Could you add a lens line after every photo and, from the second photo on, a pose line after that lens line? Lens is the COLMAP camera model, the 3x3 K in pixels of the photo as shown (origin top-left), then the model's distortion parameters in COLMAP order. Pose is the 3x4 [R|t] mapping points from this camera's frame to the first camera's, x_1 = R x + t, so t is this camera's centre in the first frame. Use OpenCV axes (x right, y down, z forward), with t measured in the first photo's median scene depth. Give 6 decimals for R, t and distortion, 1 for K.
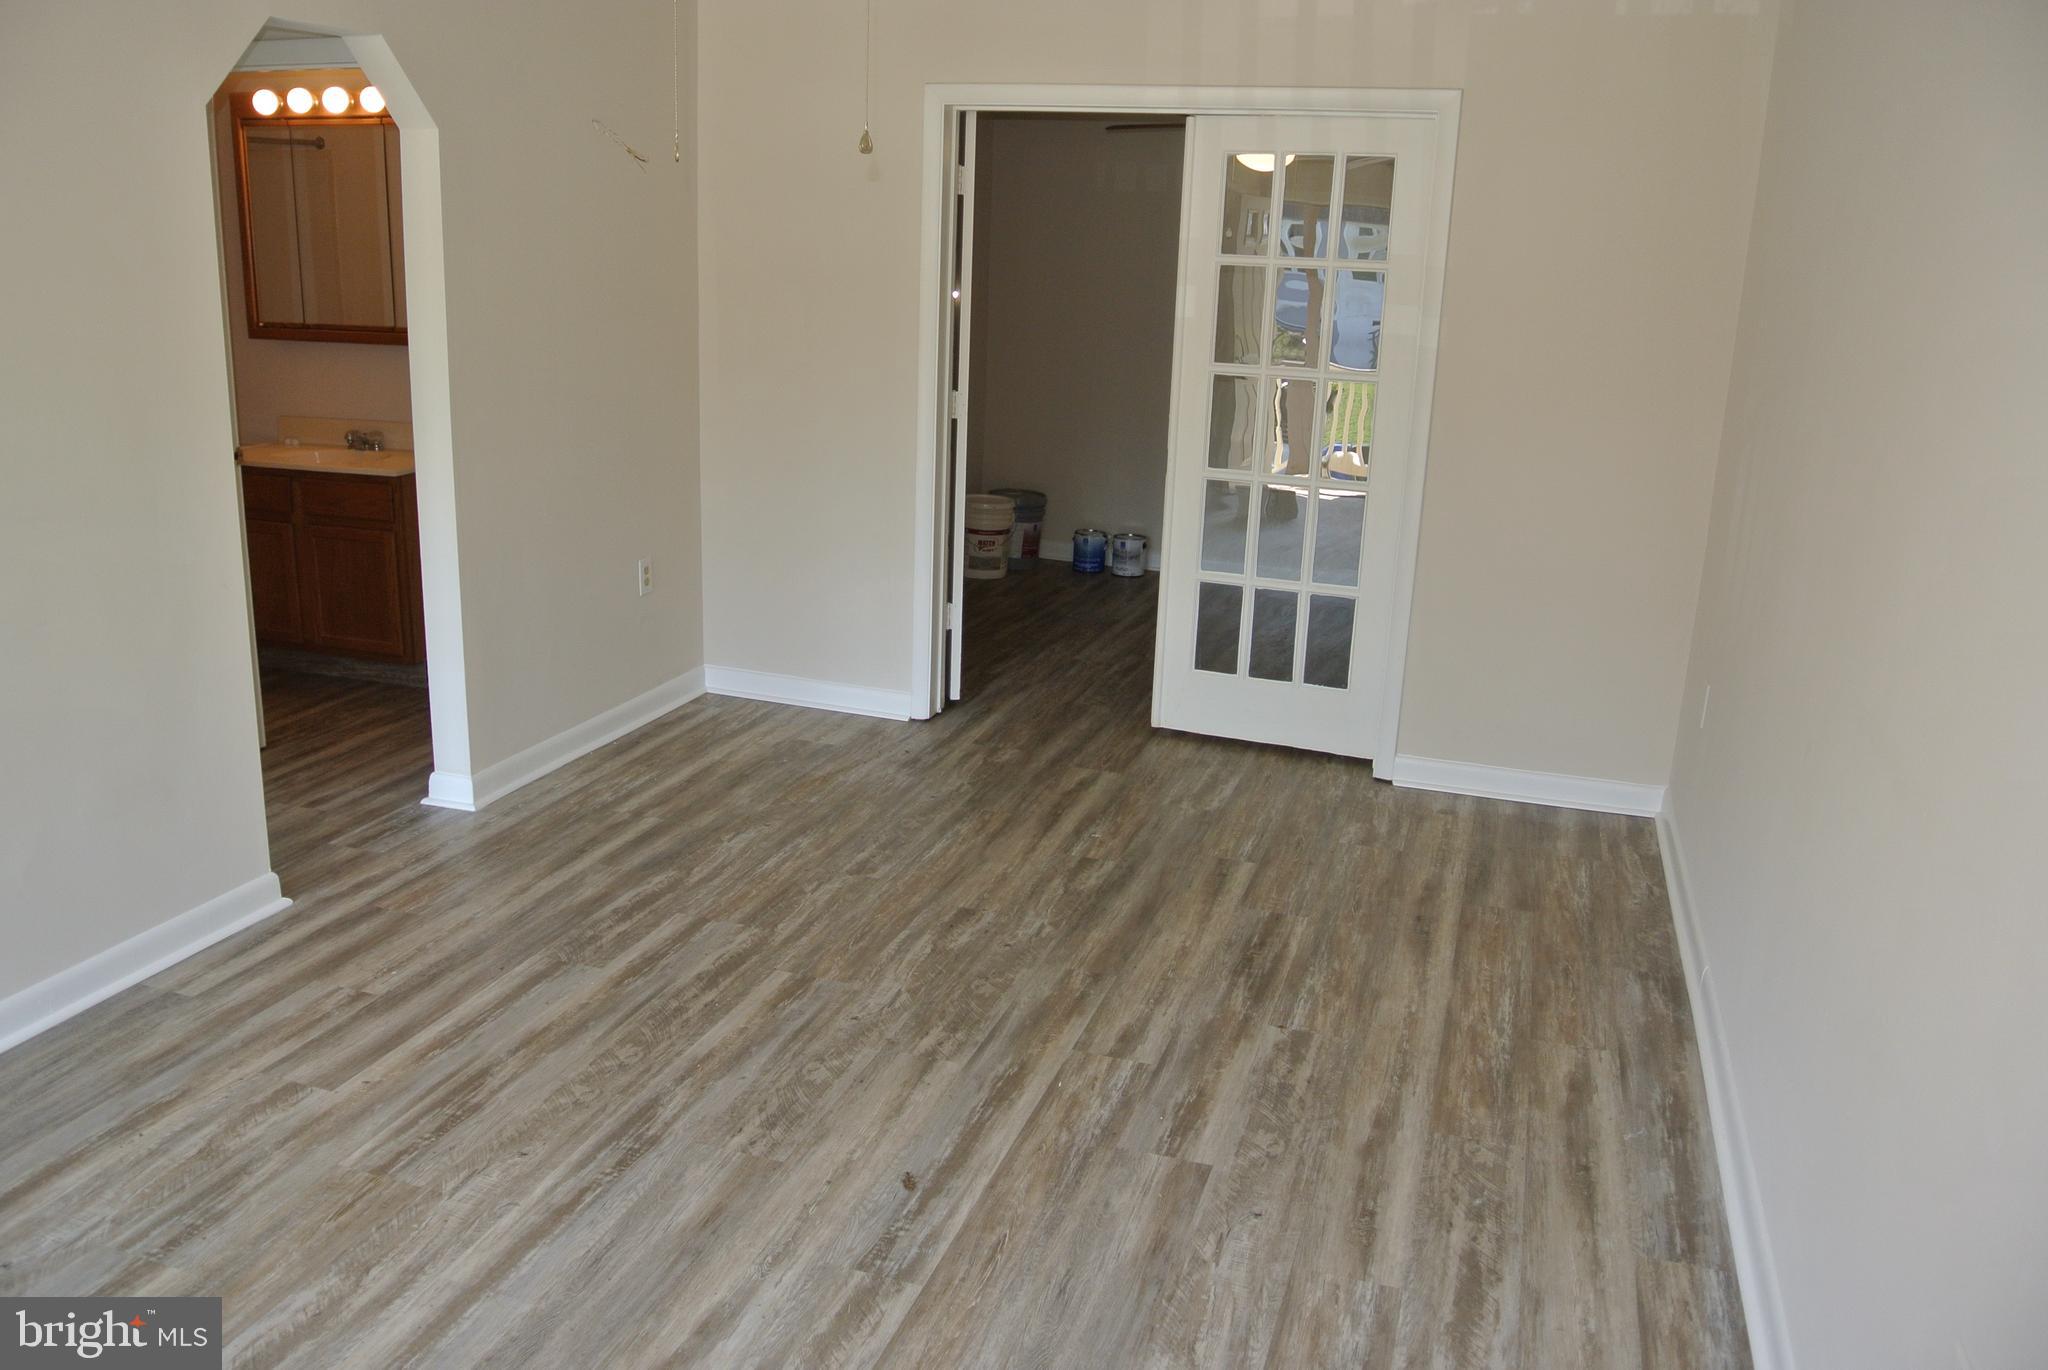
lens RADIAL K [[1581.6, 0, 1012.0], [0, 1581.6, 693.9], [0, 0, 1]] dist [-0.077734, 0.022222]
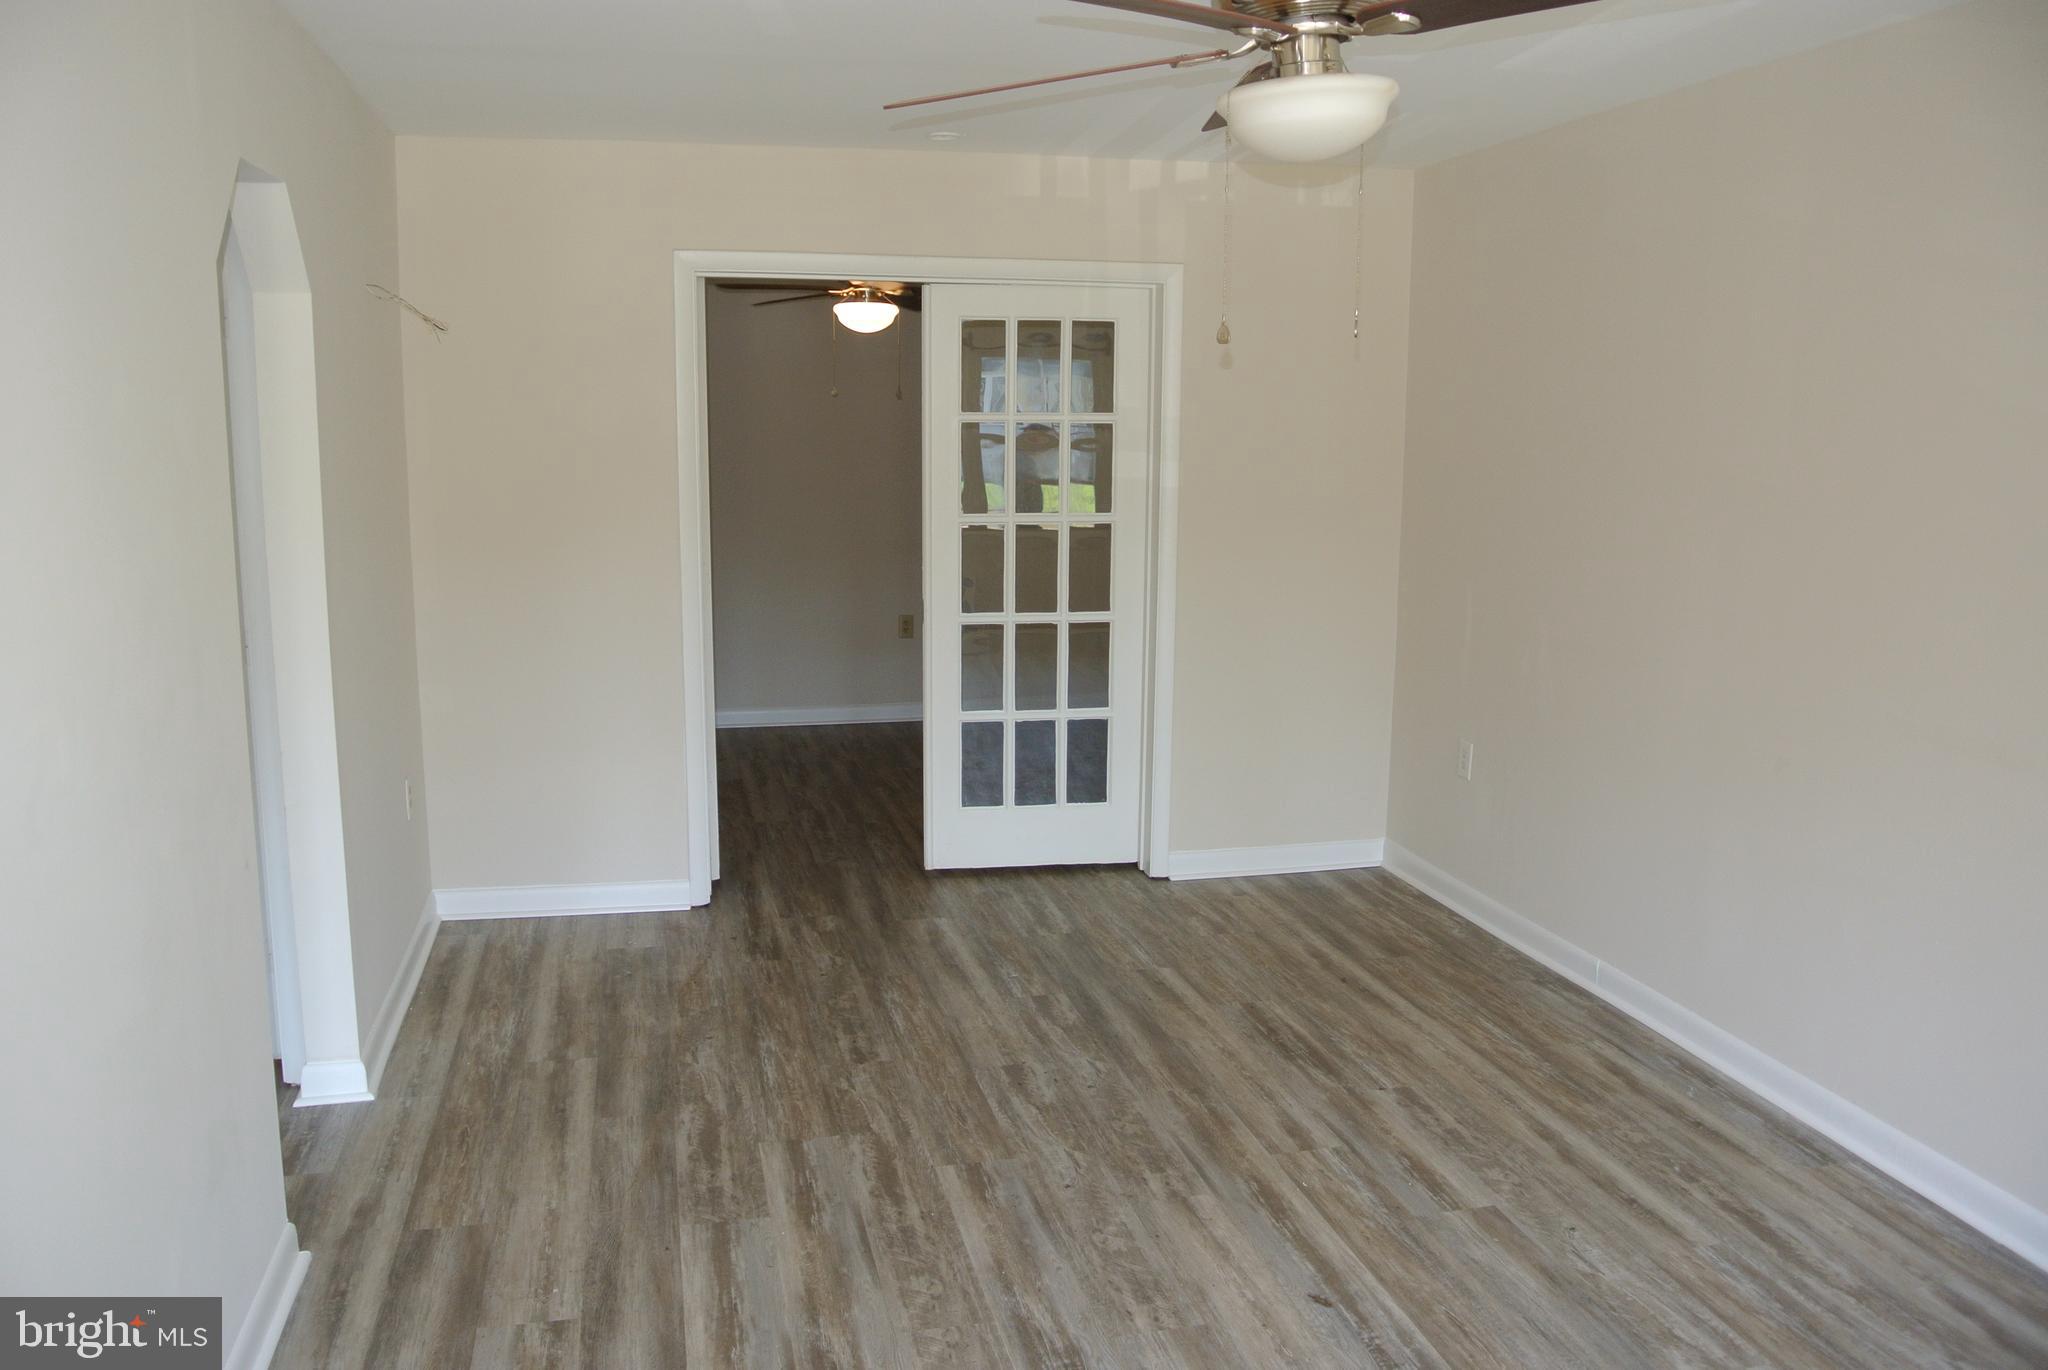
lens RADIAL K [[1581.6, 0, 1009.6], [0, 1581.6, 686.4], [0, 0, 1]] dist [-0.077734, 0.022222]
pose [[0.854881, -0.116742, 0.505519, -0.508165], [0.163485, 0.985332, -0.048920, -0.051504], [-0.492393, 0.124465, 0.861427, 0.115643]]
